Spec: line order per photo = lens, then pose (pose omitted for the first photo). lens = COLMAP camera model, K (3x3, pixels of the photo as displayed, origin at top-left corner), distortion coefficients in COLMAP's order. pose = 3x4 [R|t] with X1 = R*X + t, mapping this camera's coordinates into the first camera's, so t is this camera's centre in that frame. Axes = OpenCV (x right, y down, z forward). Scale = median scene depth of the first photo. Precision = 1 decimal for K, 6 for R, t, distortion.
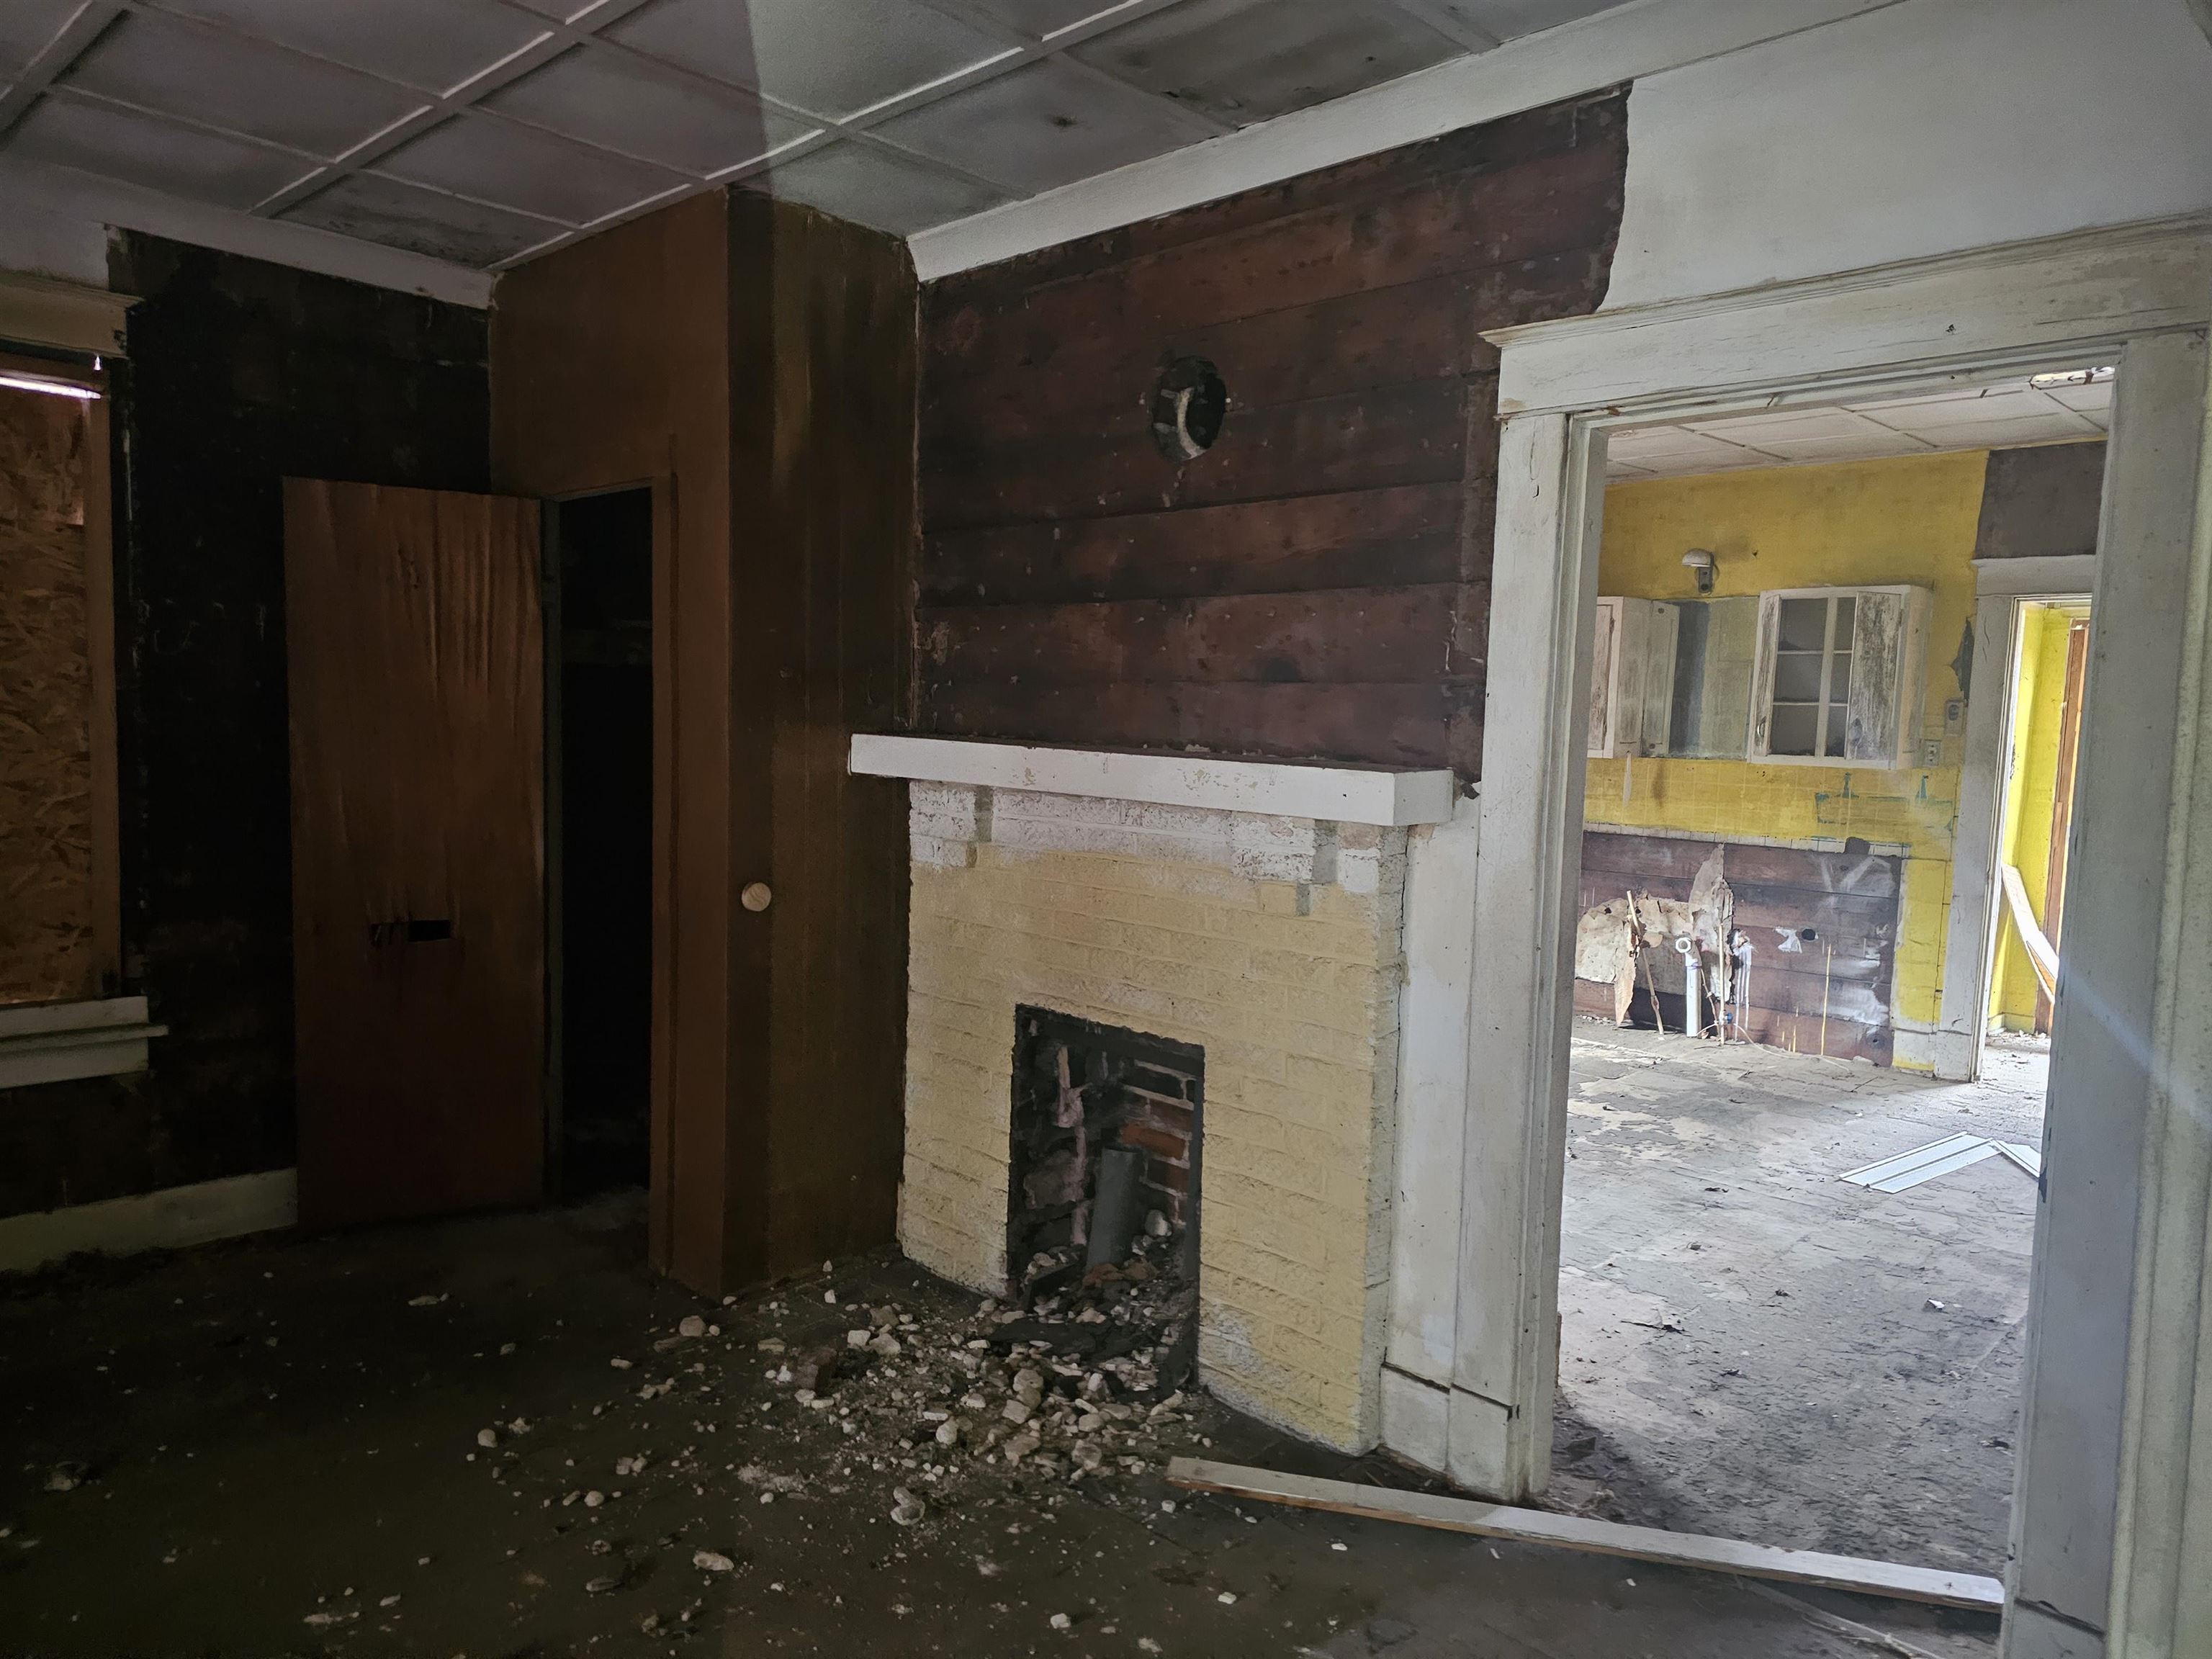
lens RADIAL K [[1484.7, 0, 1119.3], [0, 1484.7, 838.4], [0, 0, 1]] dist [0.086930, -0.077776]
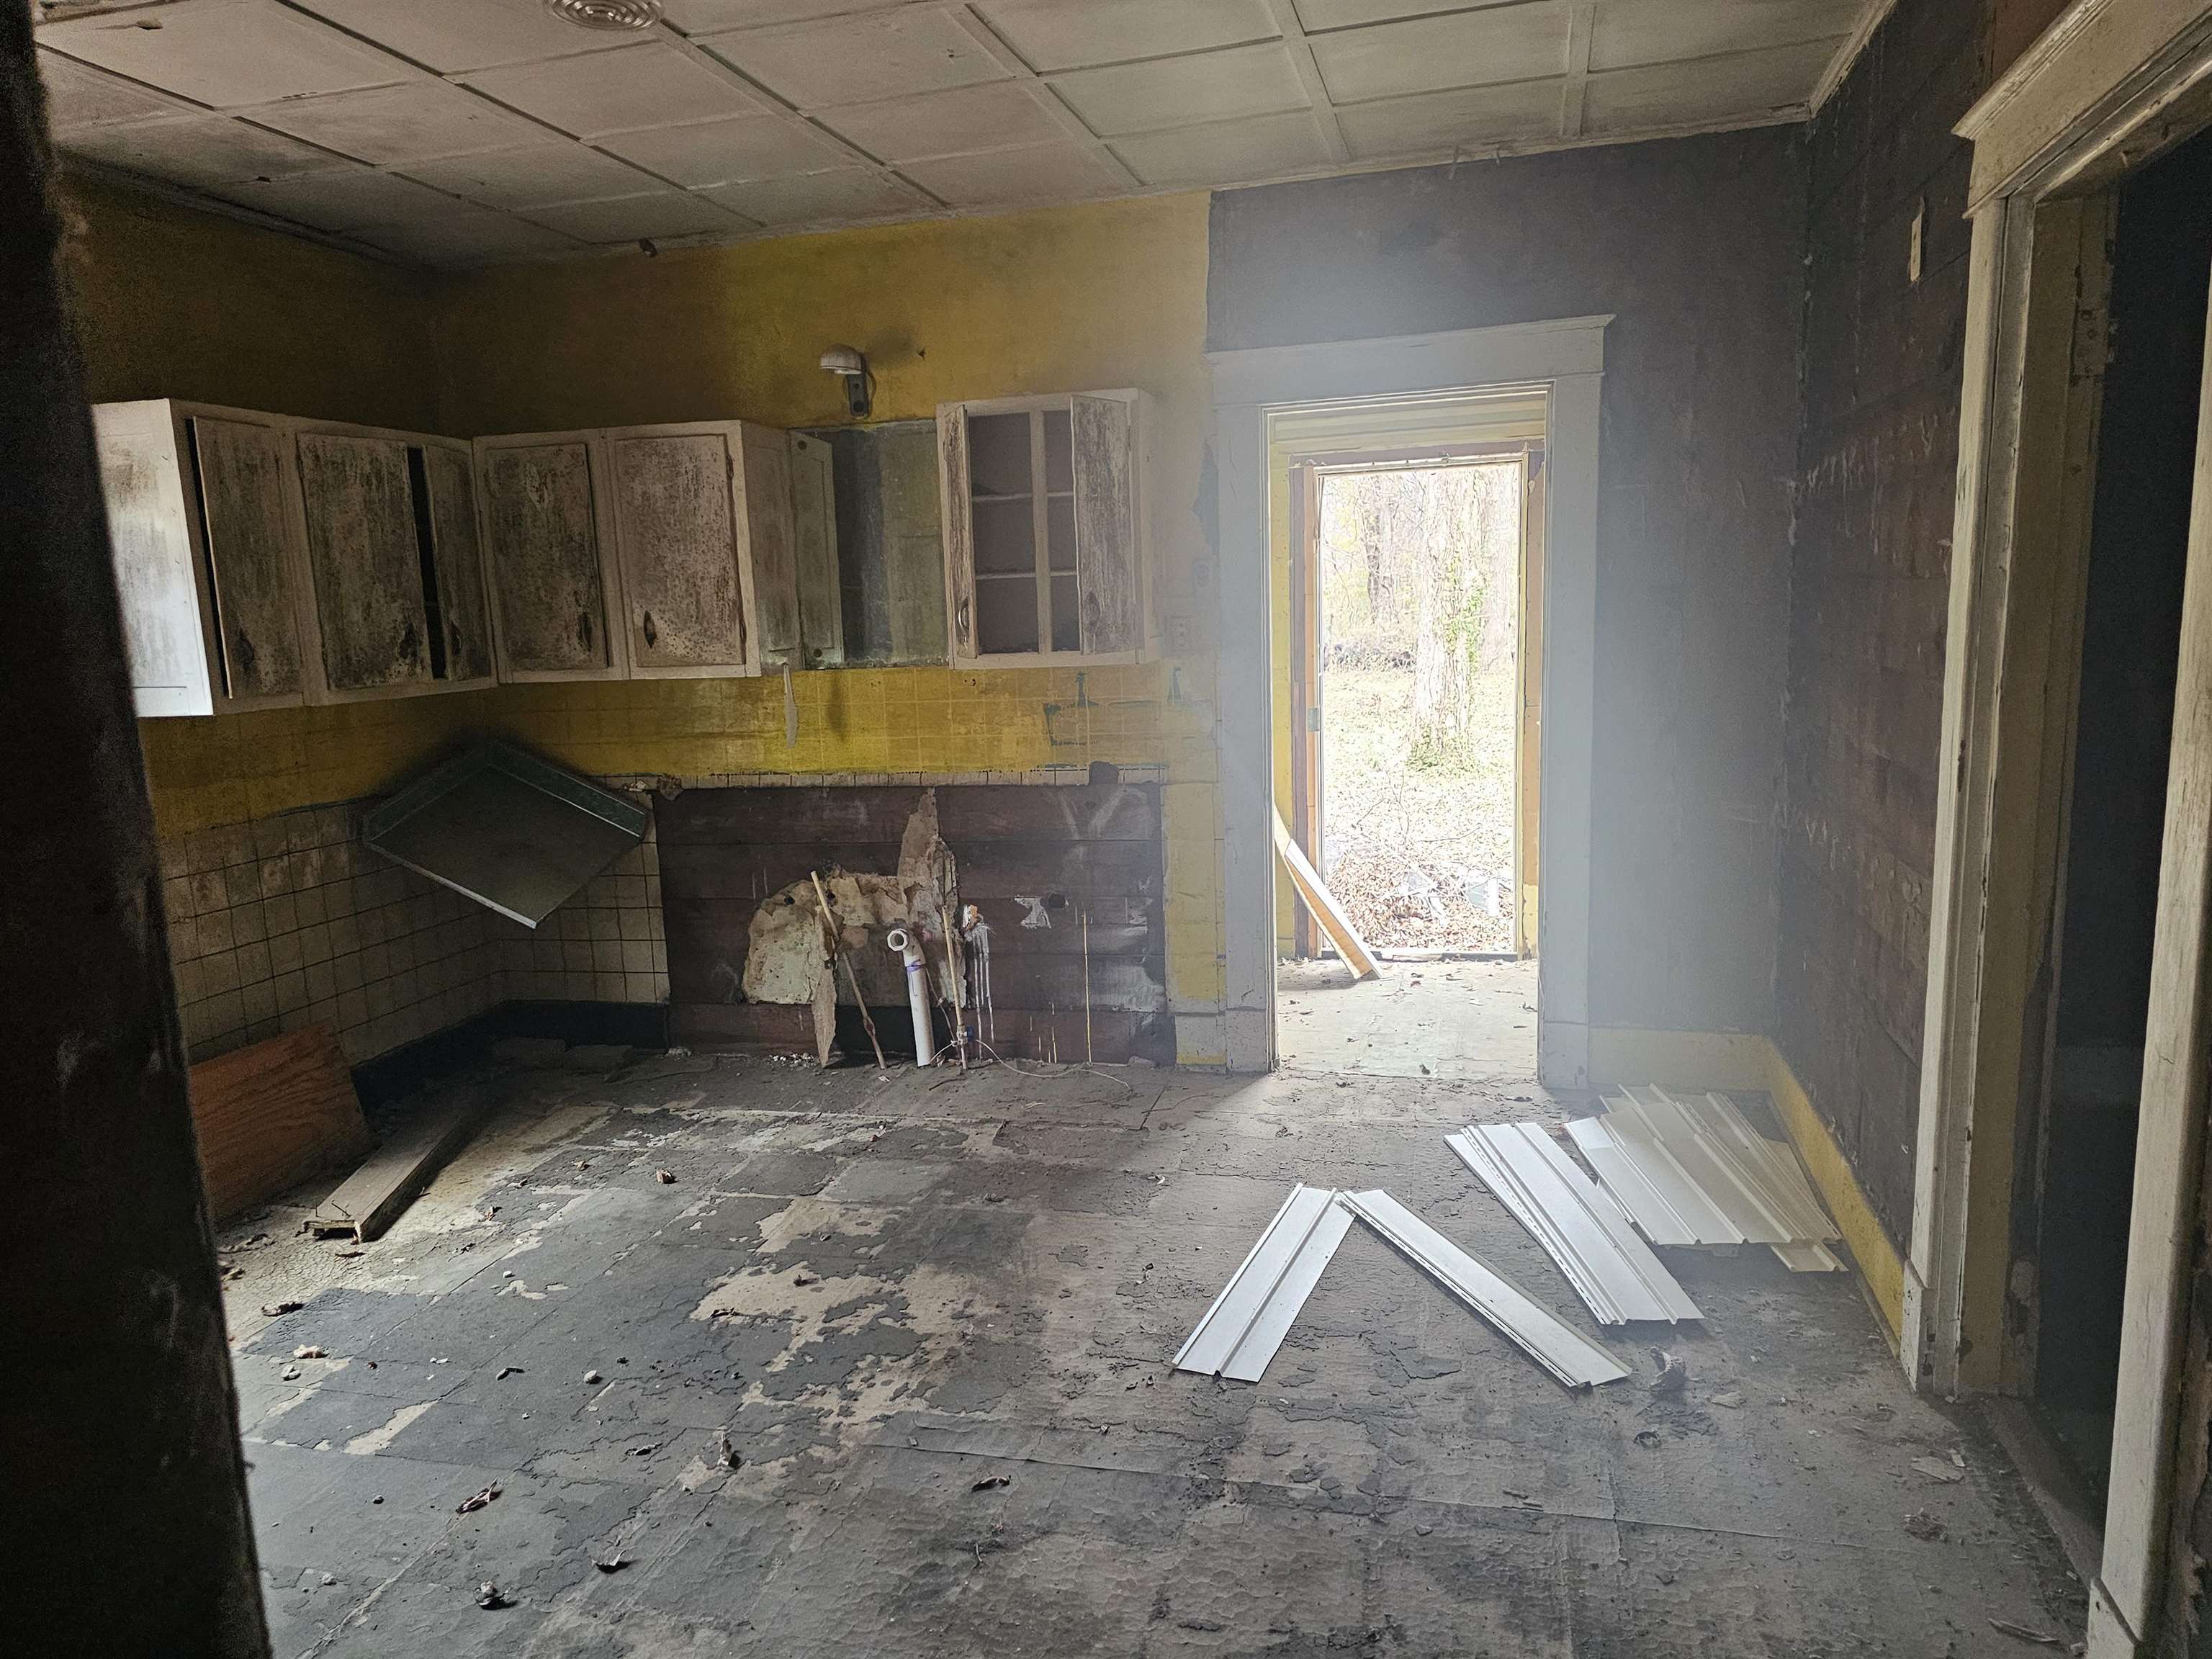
lens RADIAL K [[1484.7, 0, 1119.3], [0, 1484.7, 838.4], [0, 0, 1]] dist [0.086930, -0.077776]
pose [[0.869892, -0.137984, 0.473548, 0.147315], [0.108571, 0.990092, 0.089054, -0.024520], [-0.481144, -0.026053, 0.876254, 0.354068]]
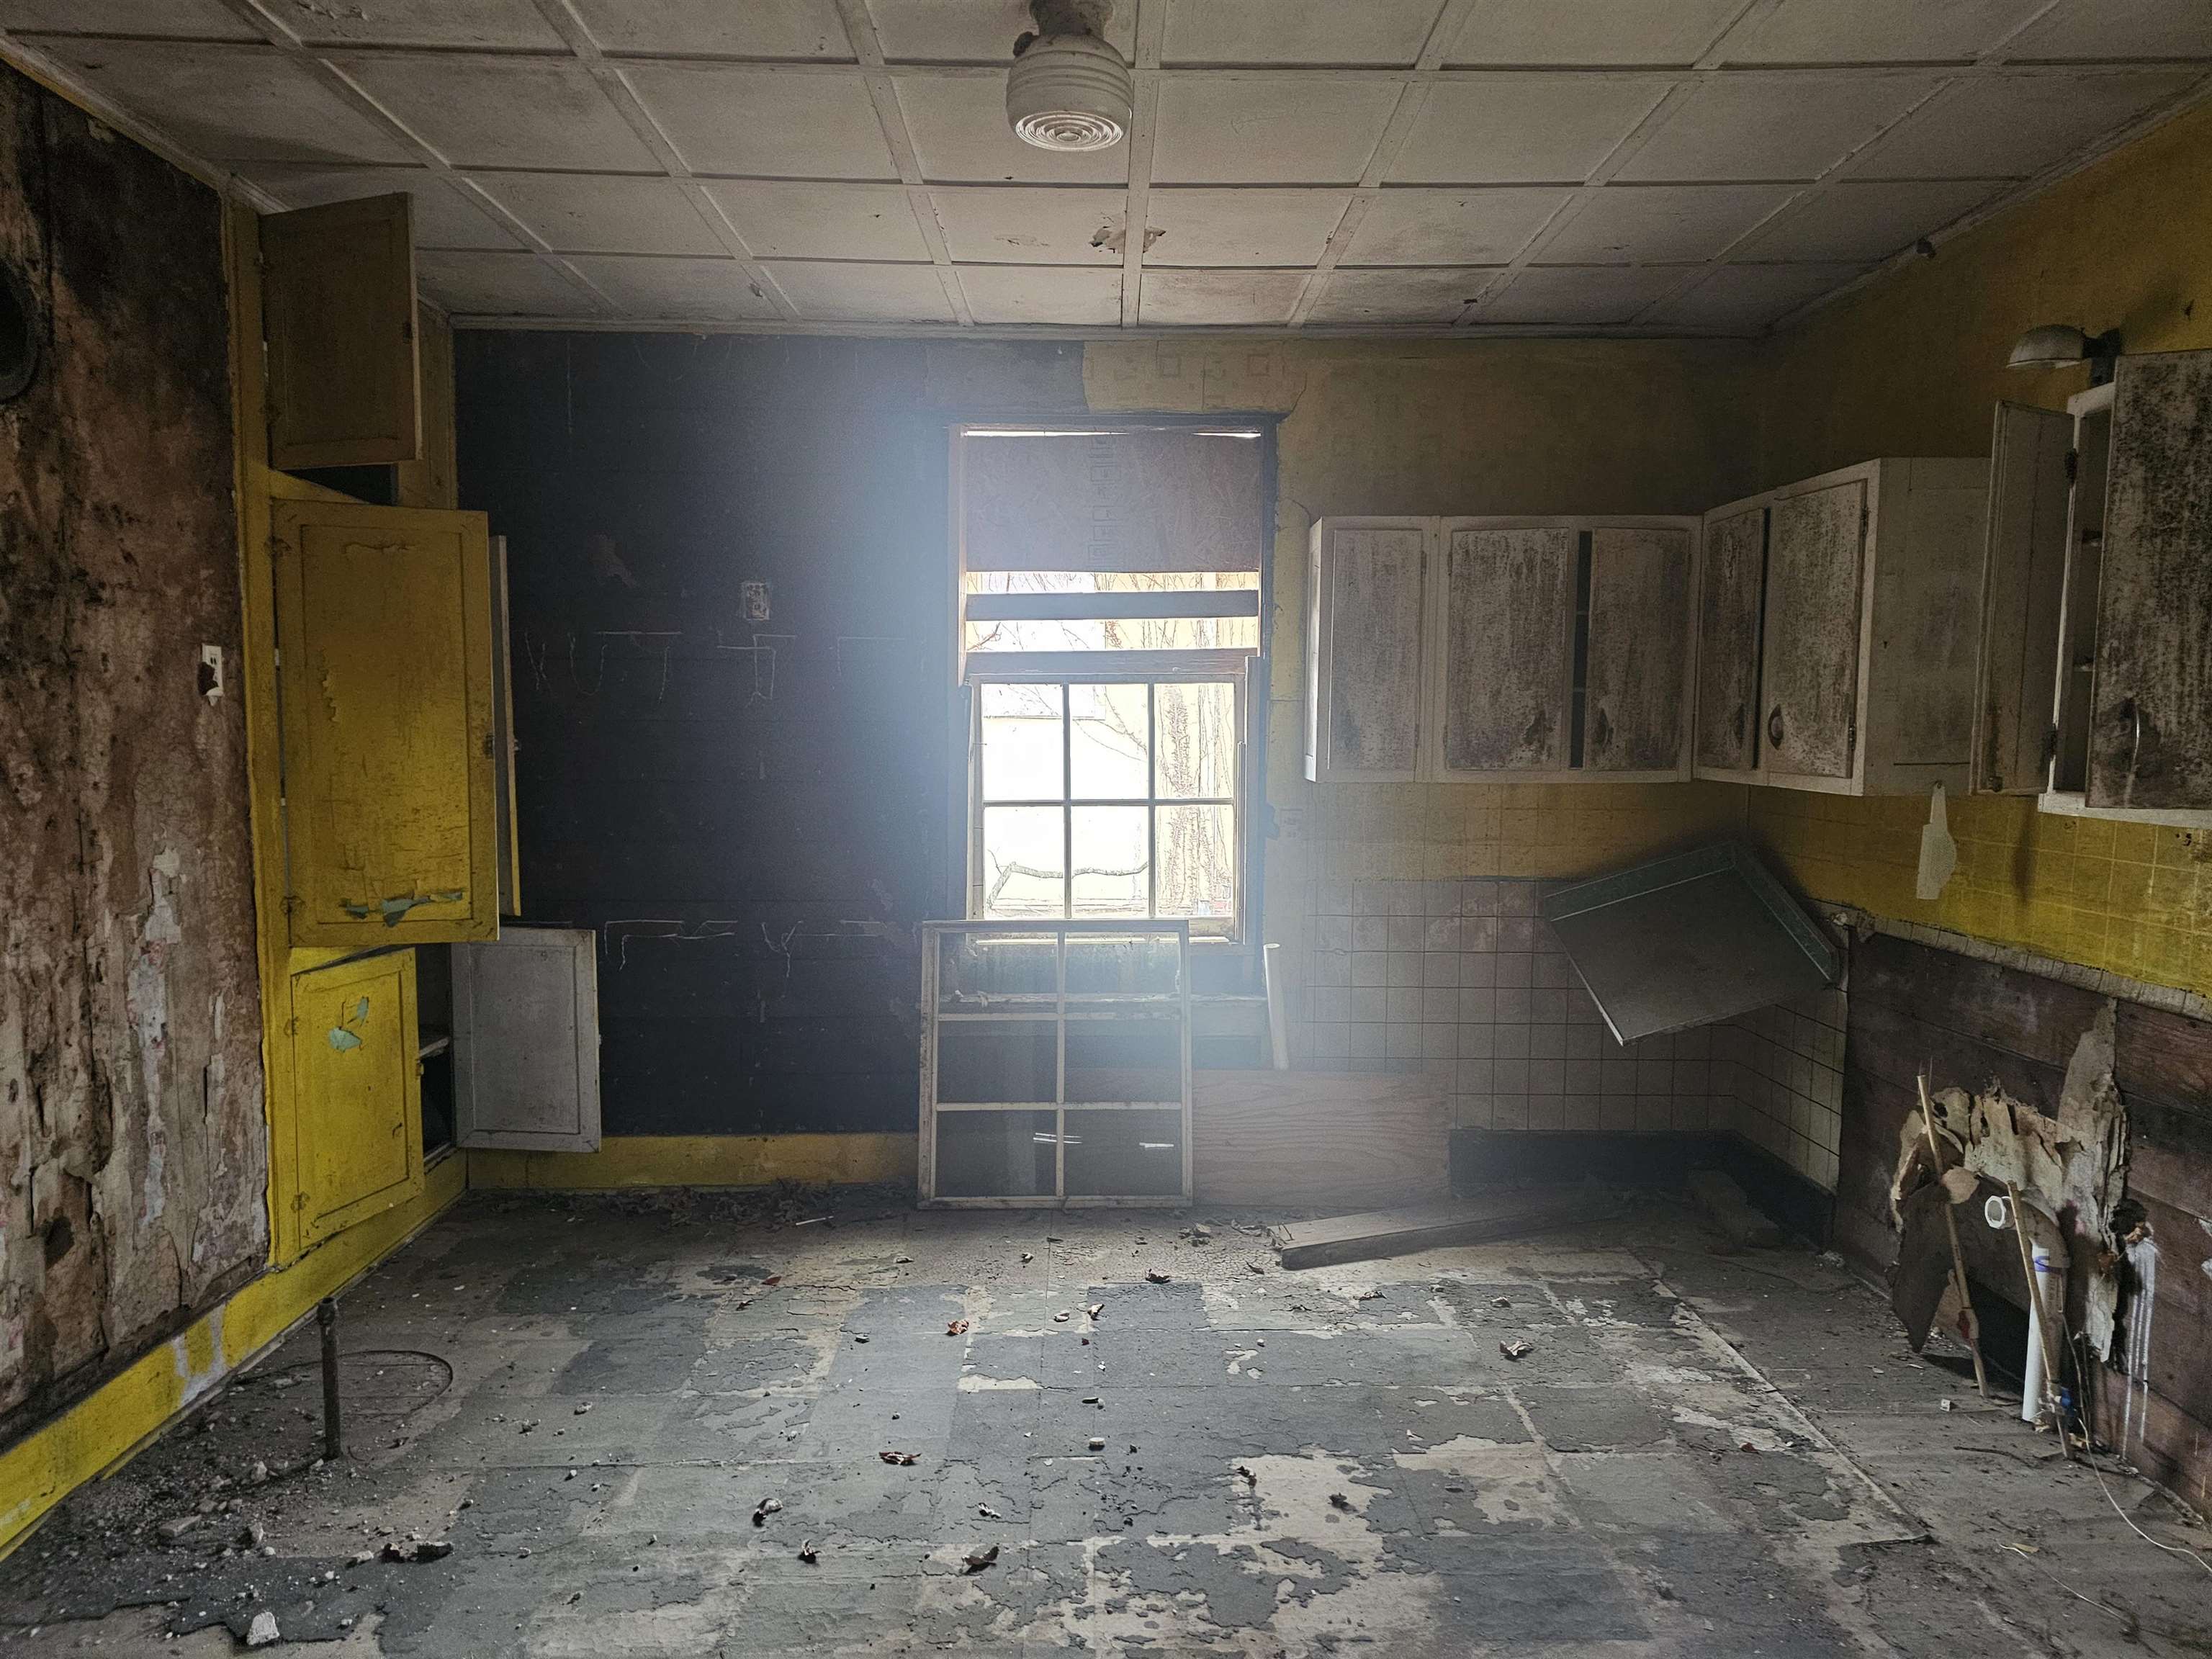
lens RADIAL K [[1484.7, 0, 1119.3], [0, 1484.7, 838.4], [0, 0, 1]] dist [0.086930, -0.077776]
pose [[0.708337, 0.038075, -0.704847, 0.503889], [-0.050452, 0.998721, 0.003247, -0.029262], [0.704069, 0.033261, 0.709352, 0.484120]]
